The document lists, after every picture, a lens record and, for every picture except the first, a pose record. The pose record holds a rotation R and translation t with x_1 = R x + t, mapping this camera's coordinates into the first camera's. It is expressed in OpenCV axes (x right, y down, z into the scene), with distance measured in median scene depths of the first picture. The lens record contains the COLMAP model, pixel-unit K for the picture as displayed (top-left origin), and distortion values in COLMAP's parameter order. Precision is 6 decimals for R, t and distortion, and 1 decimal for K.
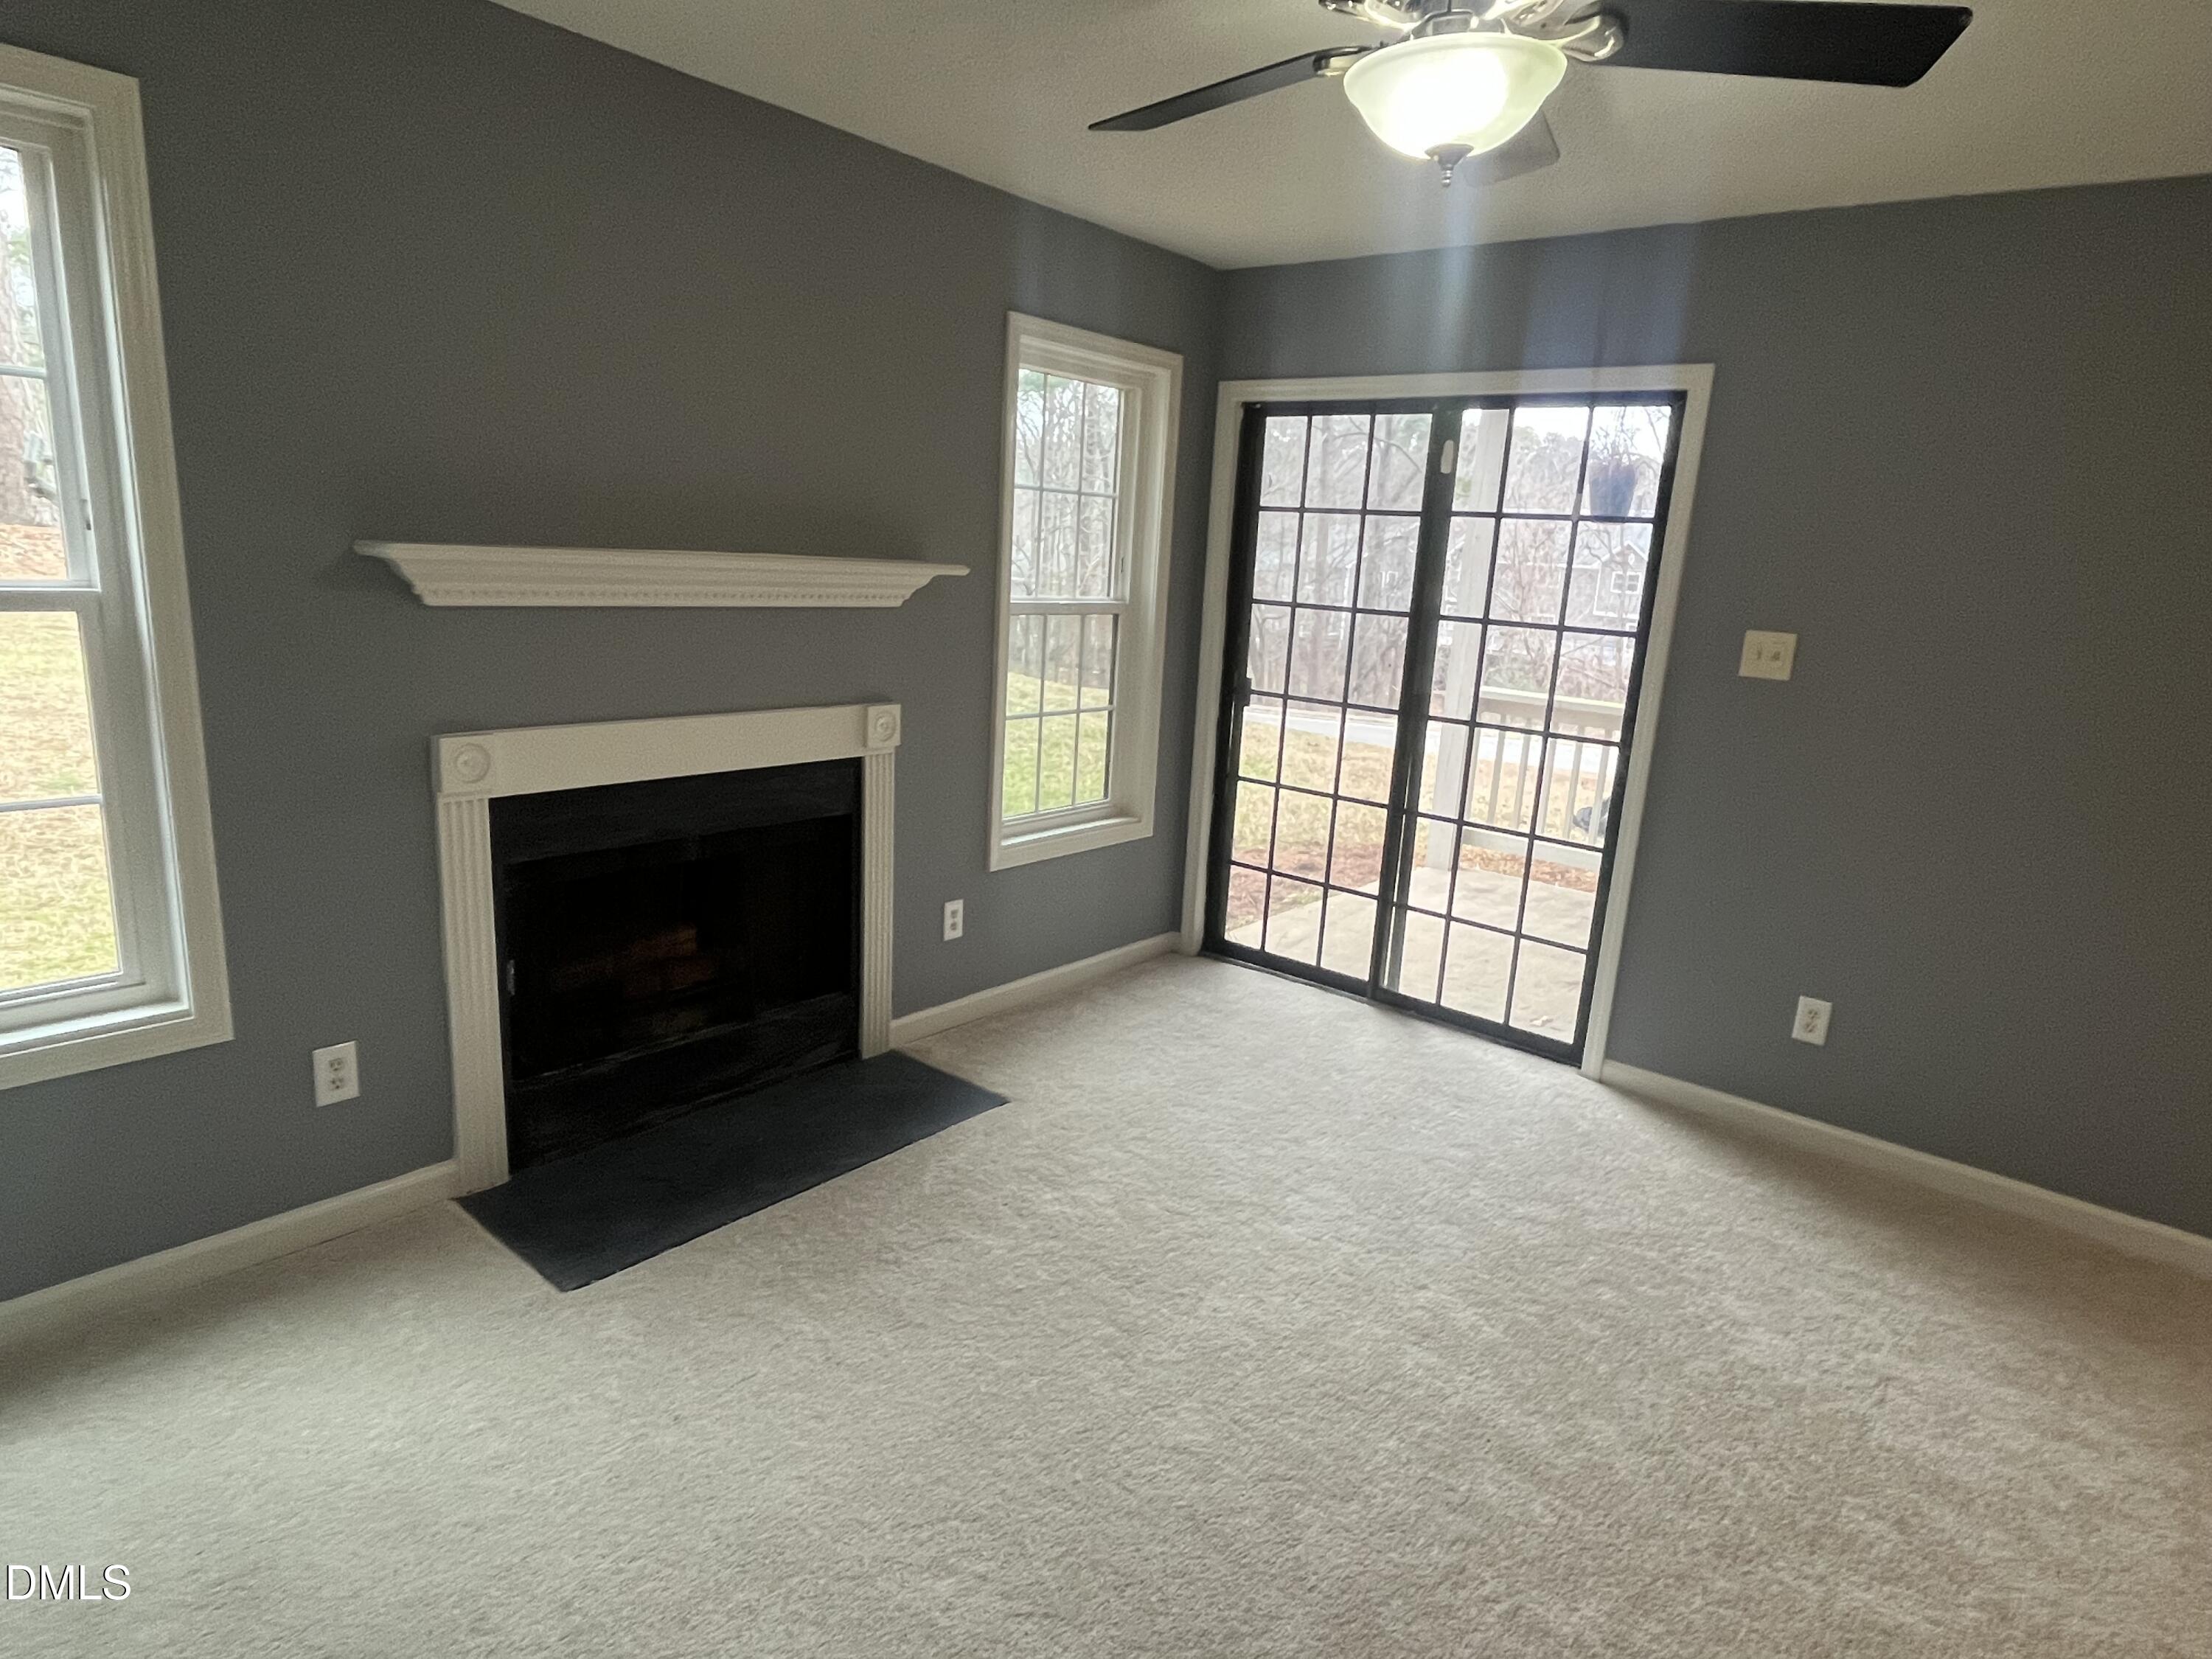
lens RADIAL K [[1252.3, 0, 1101.6], [0, 1252.3, 832.6], [0, 0, 1]] dist [-0.002805, -0.001214]
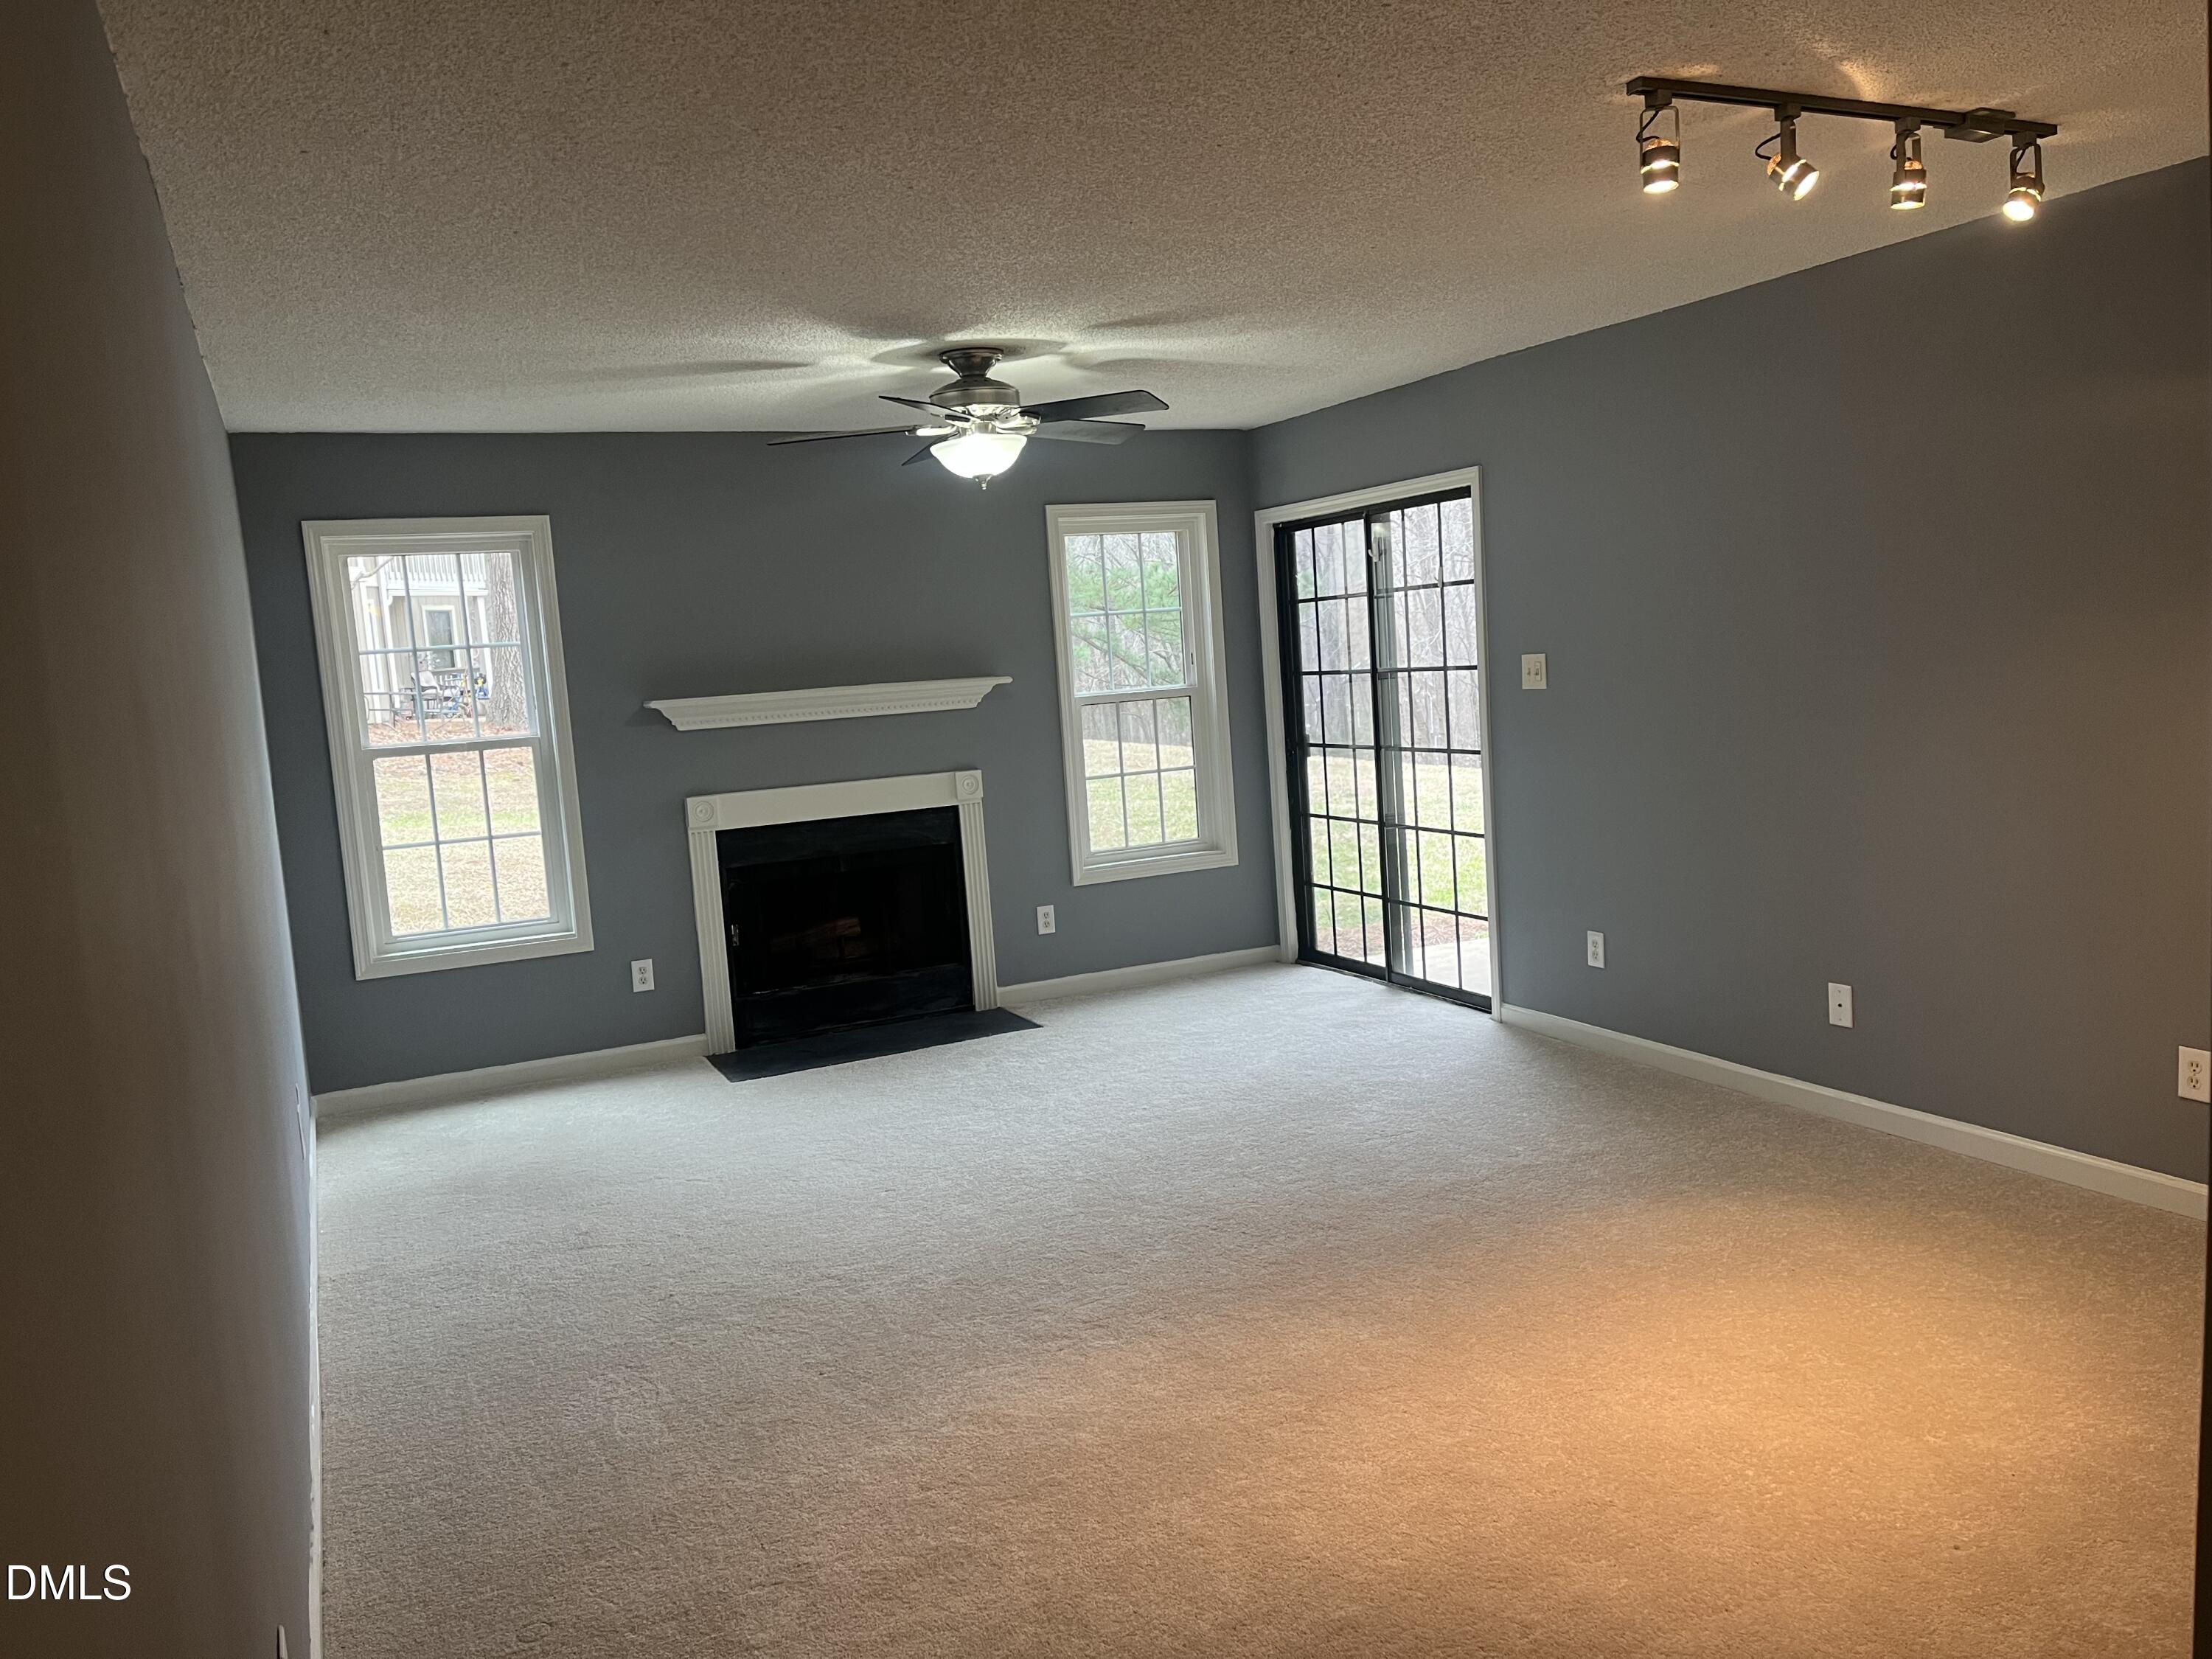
lens RADIAL K [[1673.2, 0, 1102.9], [0, 1673.2, 831.6], [0, 0, 1]] dist [0.072840, -0.085043]
pose [[0.897765, -0.073371, -0.434321, 0.833946], [0.023329, 0.992565, -0.119455, 0.214467], [0.439857, 0.097110, 0.892802, -0.730841]]
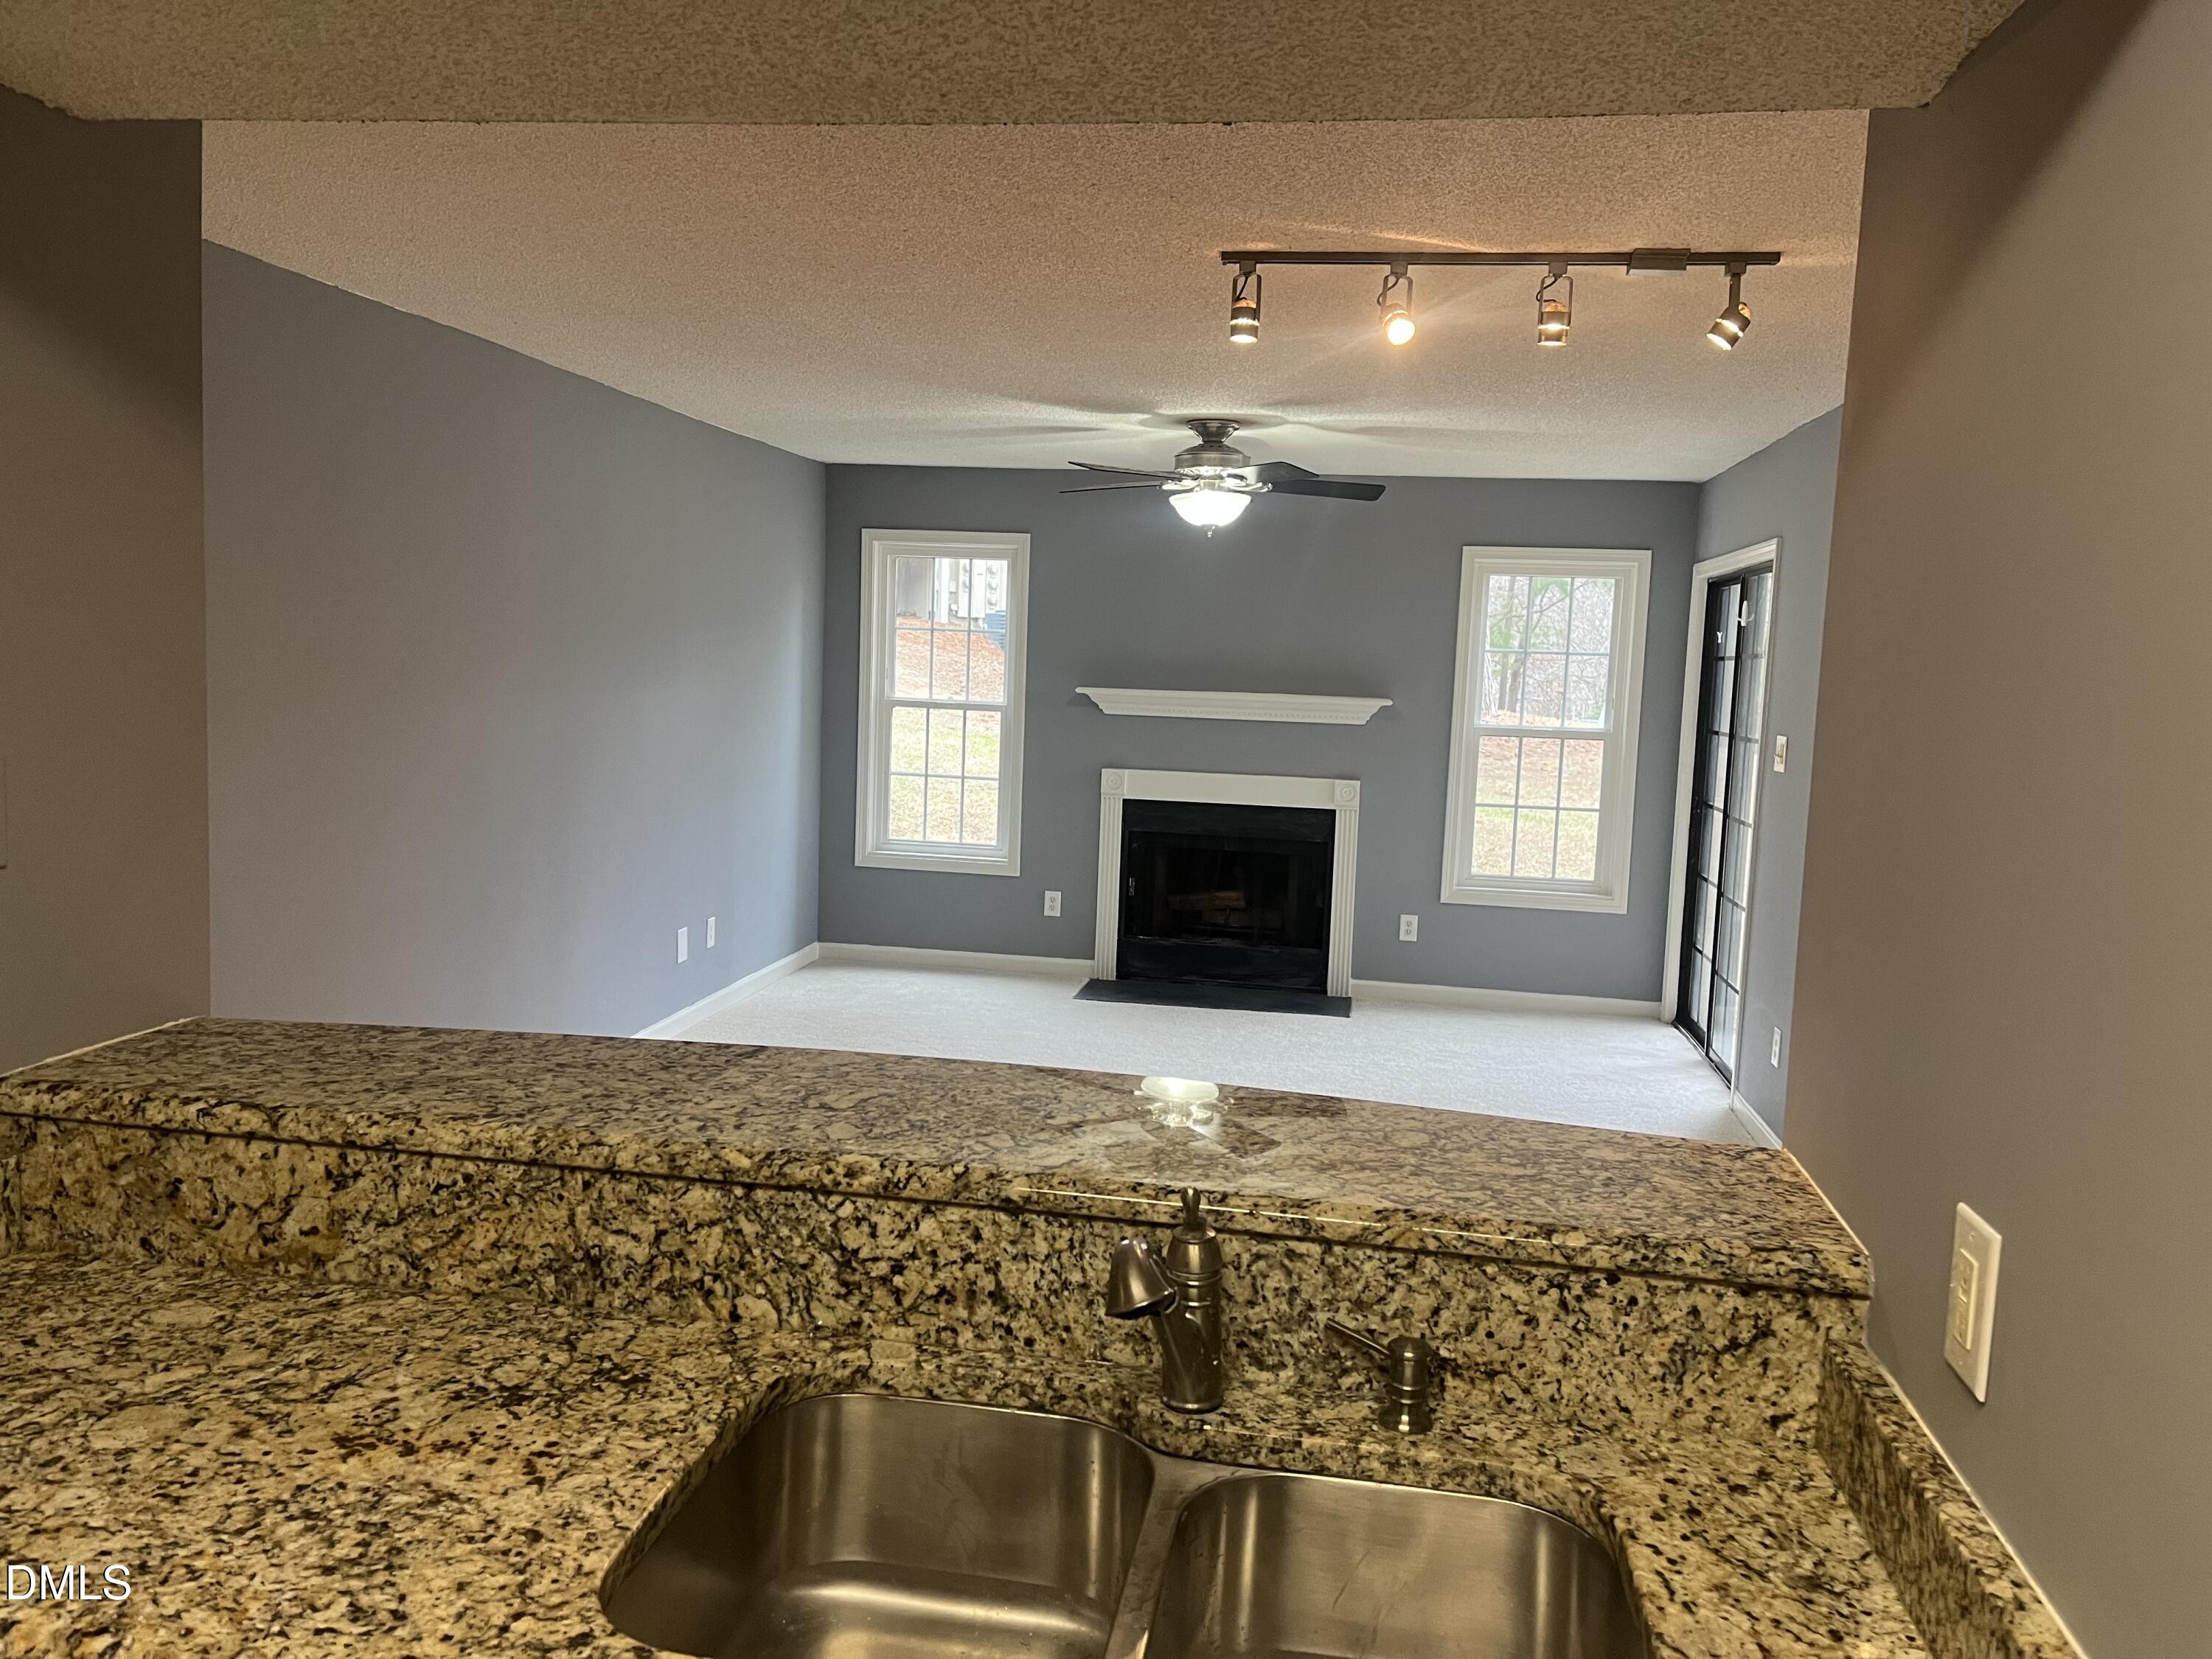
lens RADIAL K [[1673.2, 0, 1102.9], [0, 1673.2, 831.6], [0, 0, 1]] dist [0.072840, -0.085043]
pose [[0.508282, 0.049571, -0.859763, 1.571972], [-0.200205, 0.977791, -0.061983, 0.169538], [0.837596, 0.203633, 0.506918, -0.411729]]
